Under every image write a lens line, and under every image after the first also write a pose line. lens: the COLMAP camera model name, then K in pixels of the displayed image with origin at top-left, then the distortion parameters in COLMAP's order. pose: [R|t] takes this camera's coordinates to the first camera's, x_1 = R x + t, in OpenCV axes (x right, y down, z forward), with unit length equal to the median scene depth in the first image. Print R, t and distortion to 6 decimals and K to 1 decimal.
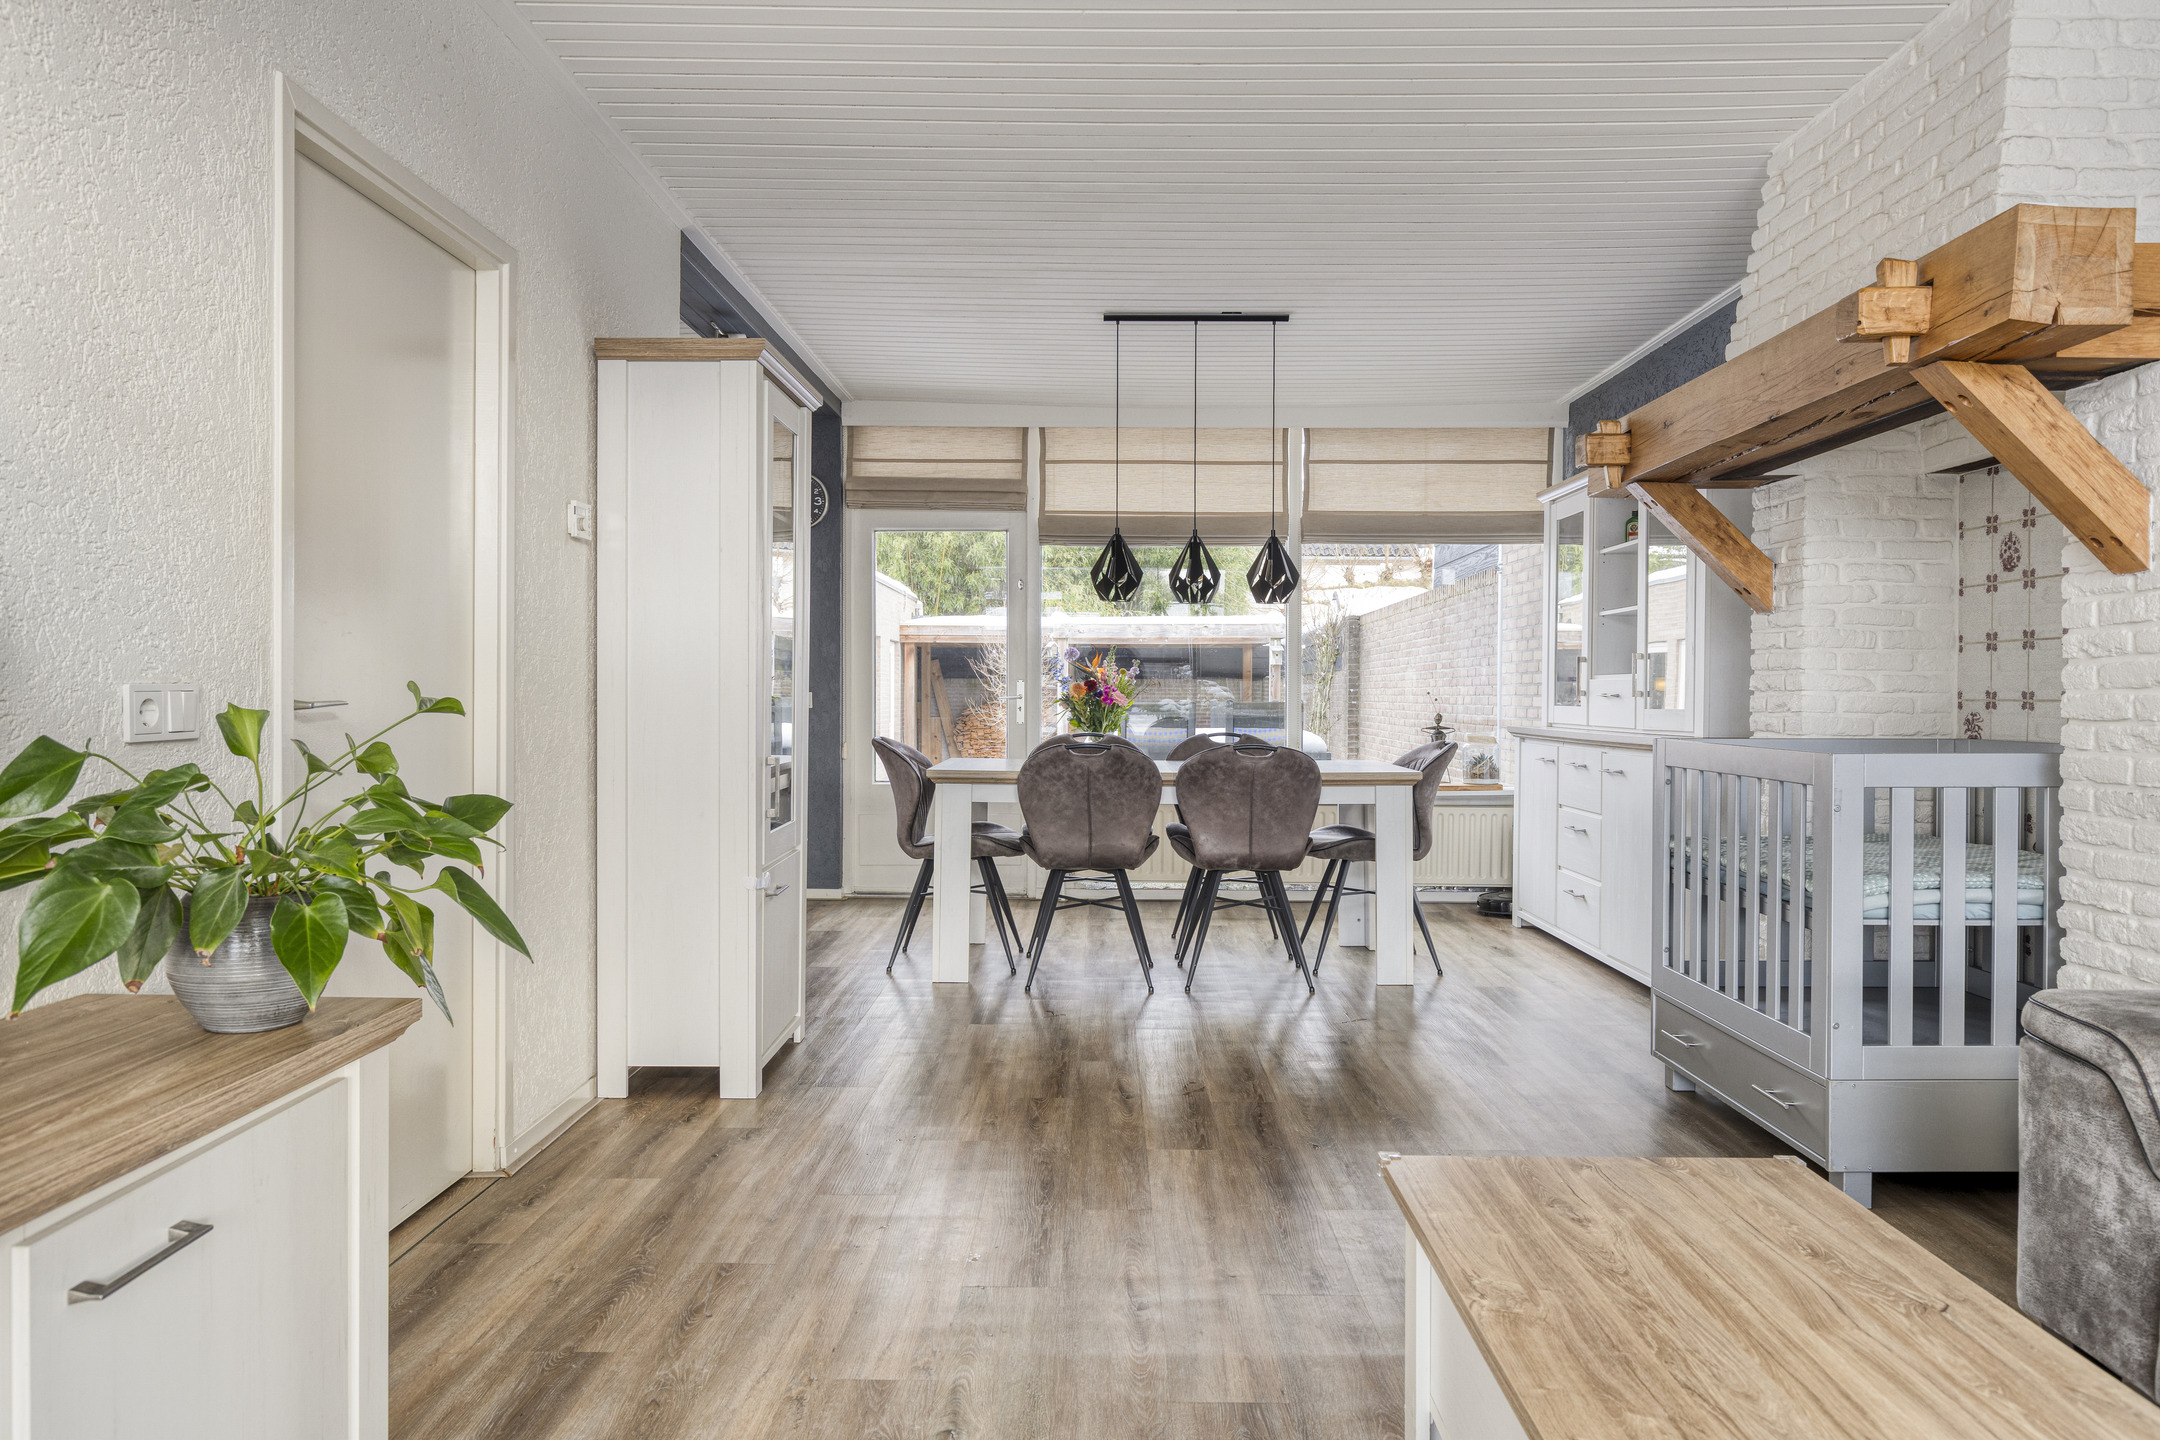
lens RADIAL K [[1523.0, 0, 1082.1], [0, 1523.0, 716.7], [0, 0, 1]] dist [0.011953, 0.000499]
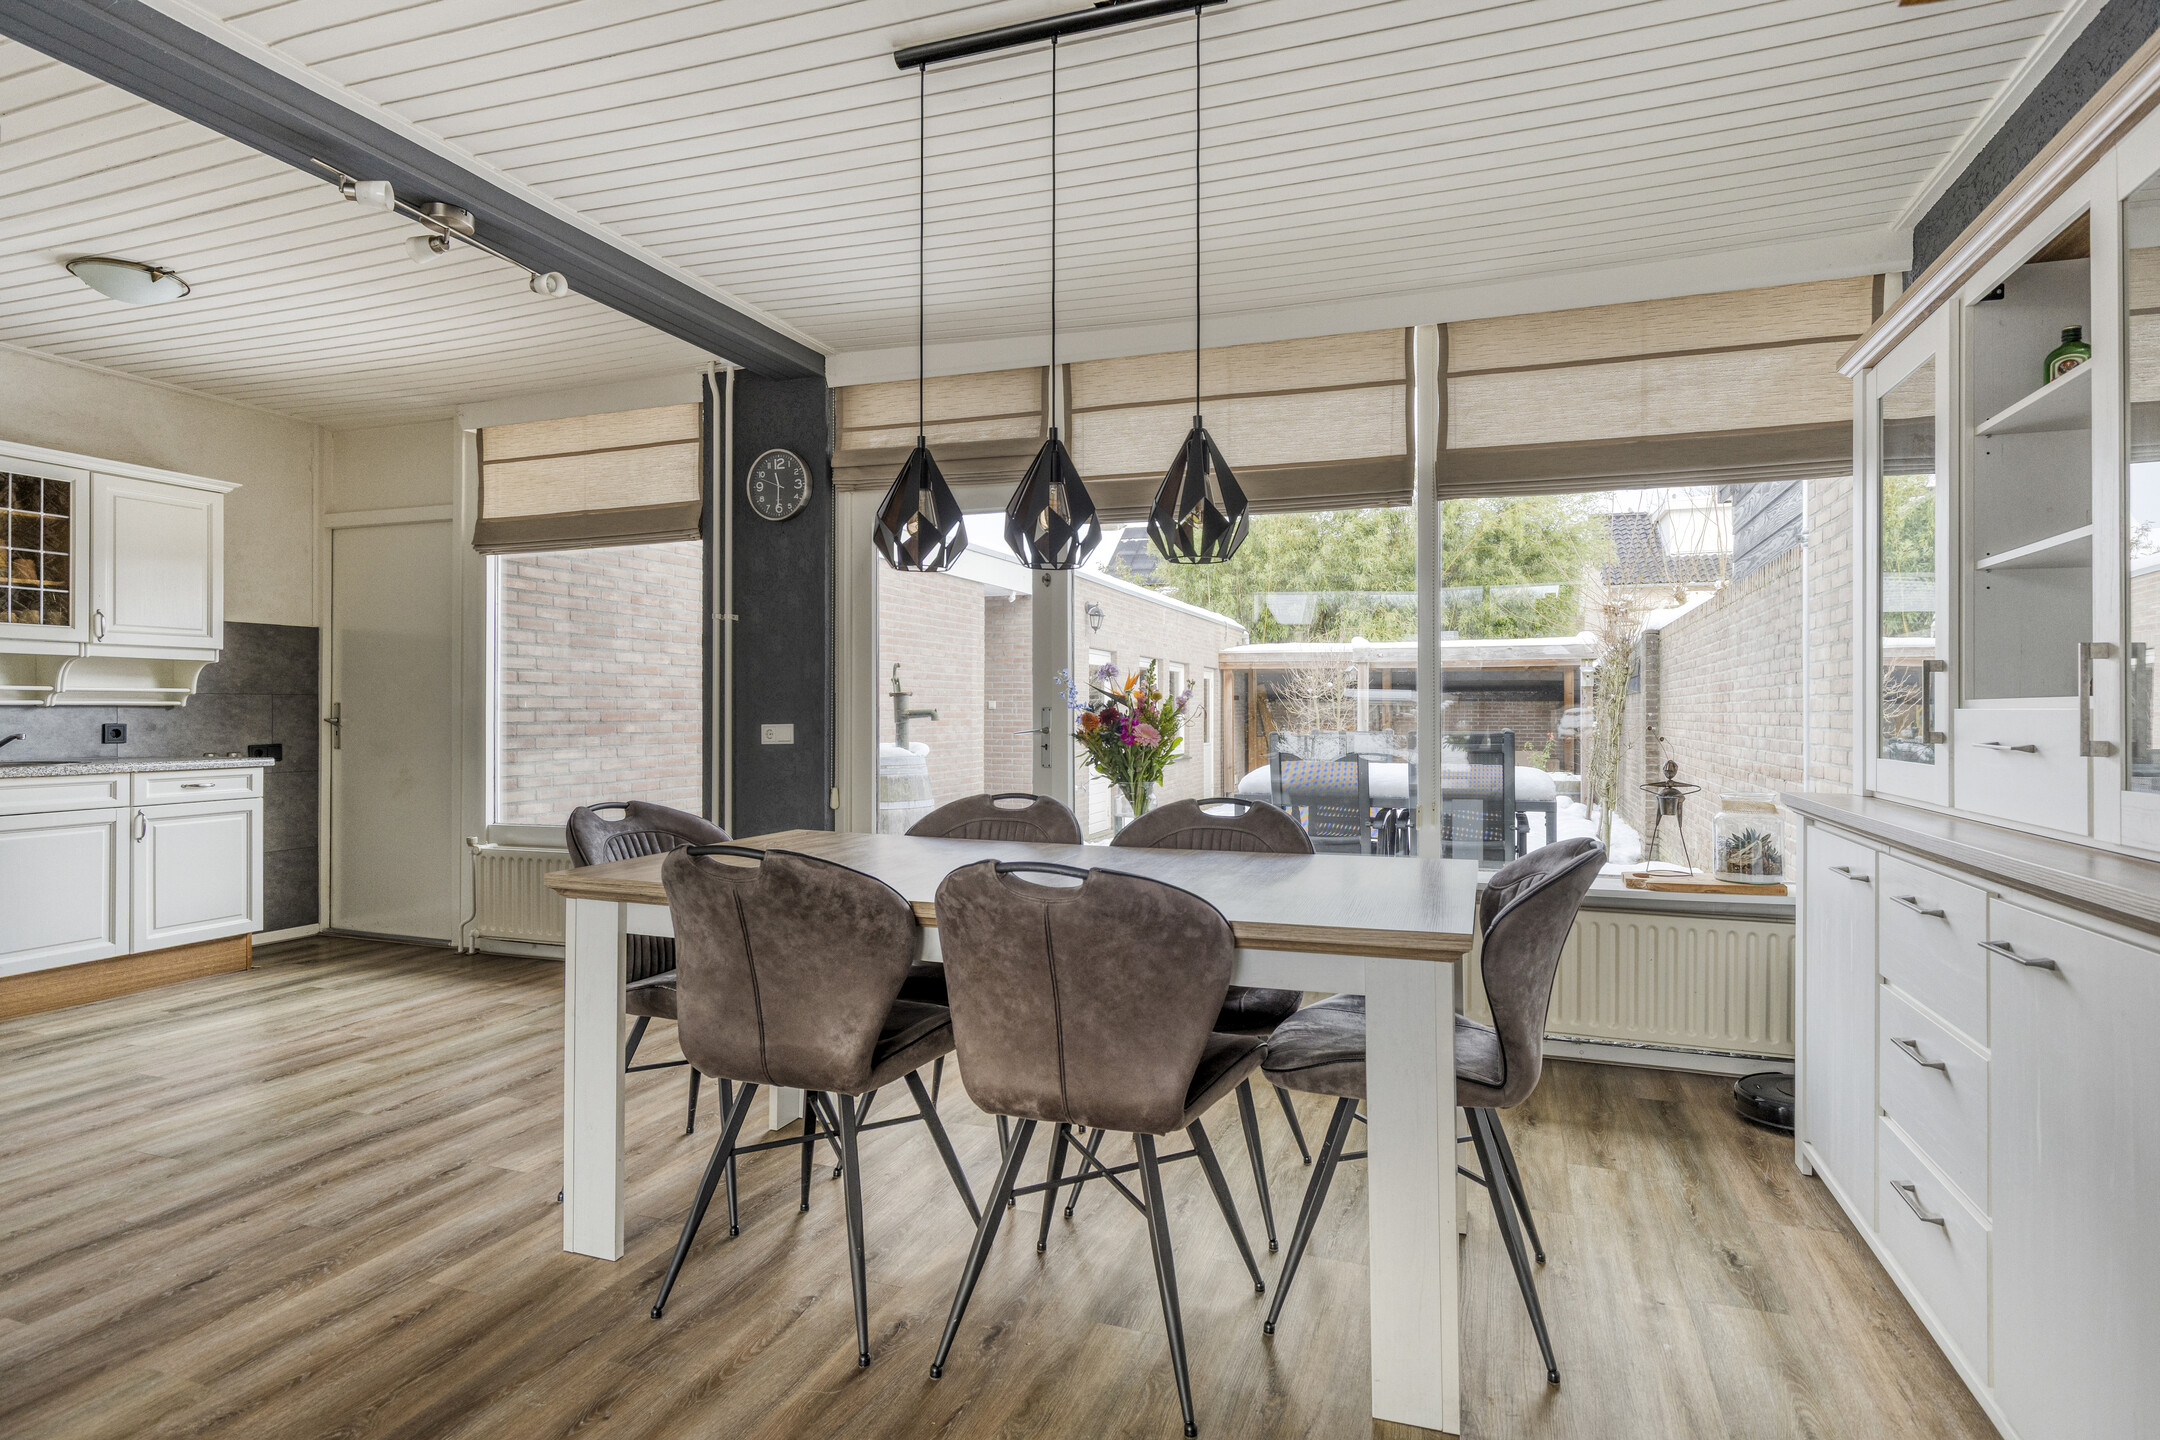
lens RADIAL K [[1200.0, 0, 1041.4], [0, 1200.0, 698.0], [0, 0, 1]] dist [0.002833, 0.000376]
pose [[0.942366, -0.004375, -0.334555, 0.157502], [-0.004715, 0.999642, -0.026354, -0.013744], [0.334551, 0.026412, 0.942008, 0.459651]]
